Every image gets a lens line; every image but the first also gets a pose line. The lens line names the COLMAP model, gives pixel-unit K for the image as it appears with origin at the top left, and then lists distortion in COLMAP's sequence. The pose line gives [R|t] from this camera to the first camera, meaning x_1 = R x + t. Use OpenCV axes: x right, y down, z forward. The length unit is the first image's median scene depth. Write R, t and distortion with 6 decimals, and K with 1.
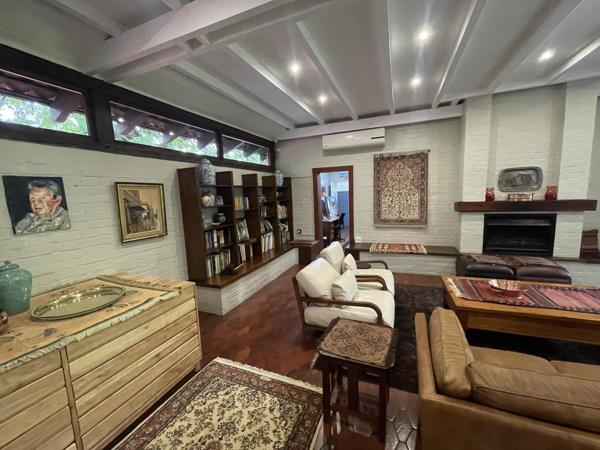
lens RADIAL K [[242.9, 0, 301.4], [0, 242.9, 224.0], [0, 0, 1]] dist [0.010664, 0.000363]
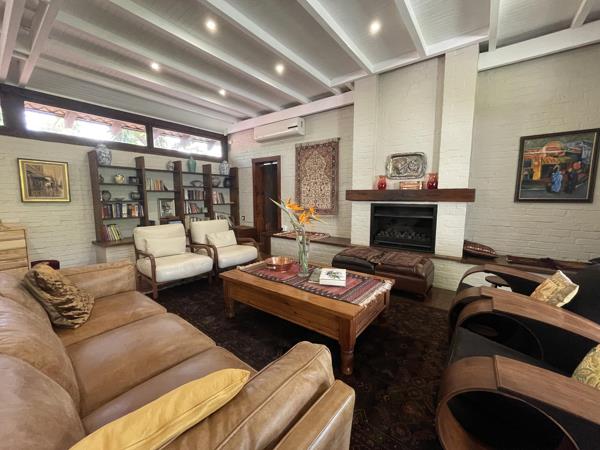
lens RADIAL K [[242.9, 0, 301.8], [0, 242.9, 222.2], [0, 0, 1]] dist [0.010664, 0.000363]
pose [[0.964931, 0.067057, -0.253795, 0.723093], [-0.071040, 0.997452, -0.006551, 0.054464], [0.252709, 0.024351, 0.967236, 0.034779]]
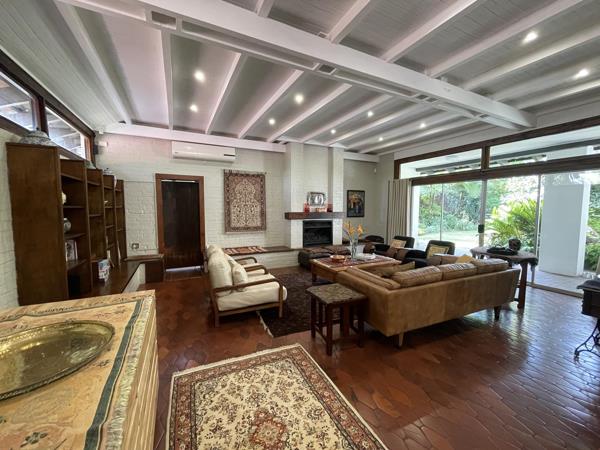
lens RADIAL K [[242.9, 0, 301.8], [0, 242.9, 222.8], [0, 0, 1]] dist [0.010664, 0.000363]
pose [[0.666883, -0.007793, 0.745122, -0.351042], [0.065336, 0.996706, -0.048051, 0.042564], [-0.742293, 0.080728, 0.665195, 0.019699]]
